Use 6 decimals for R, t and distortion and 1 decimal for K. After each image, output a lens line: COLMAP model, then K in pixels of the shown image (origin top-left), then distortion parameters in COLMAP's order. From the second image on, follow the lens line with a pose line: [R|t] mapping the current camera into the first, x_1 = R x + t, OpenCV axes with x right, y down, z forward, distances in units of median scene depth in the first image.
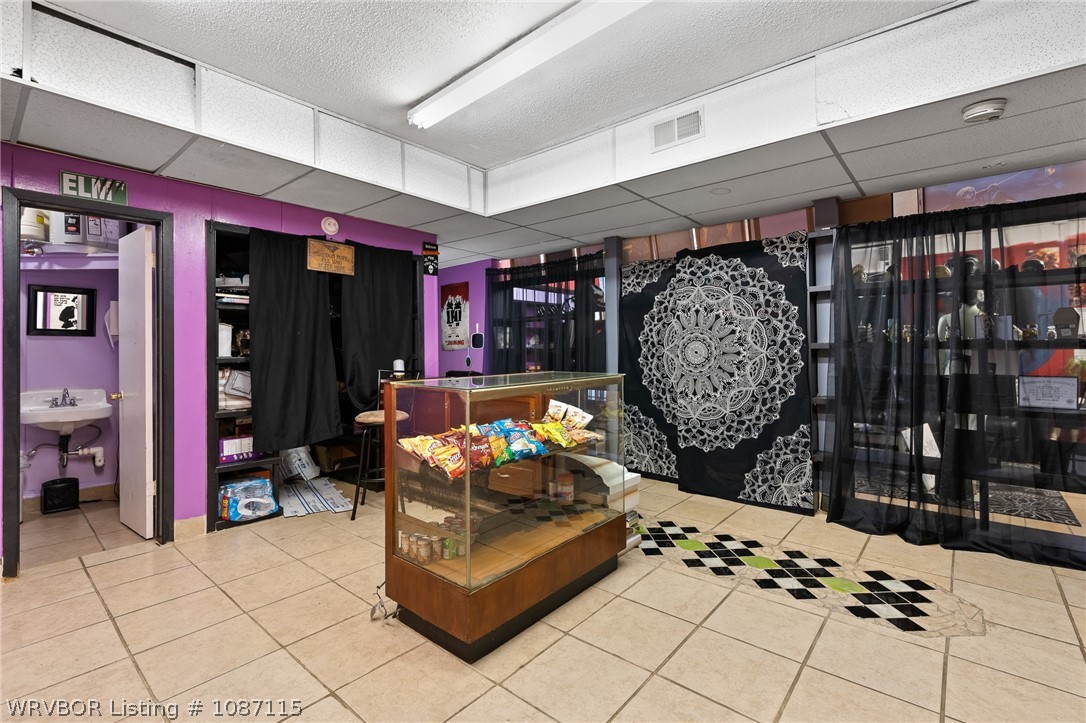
lens RADIAL K [[491.2, 0, 547.8], [0, 491.2, 345.2], [0, 0, 1]] dist [-0.010163, 0.002606]
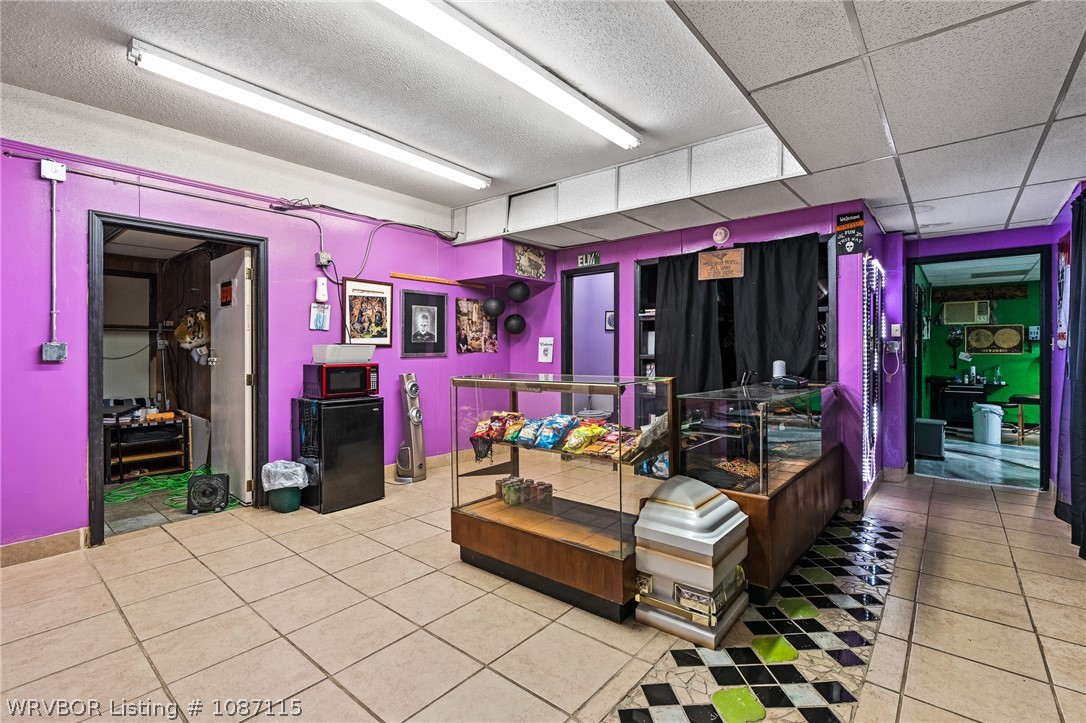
lens RADIAL K [[491.2, 0, 542.8], [0, 491.2, 353.4], [0, 0, 1]] dist [-0.010163, 0.002606]
pose [[0.005967, 0.011879, -0.999912, 0.672819], [0.013273, 0.999840, 0.011957, -0.000353], [0.999894, -0.013343, 0.005808, 0.625902]]
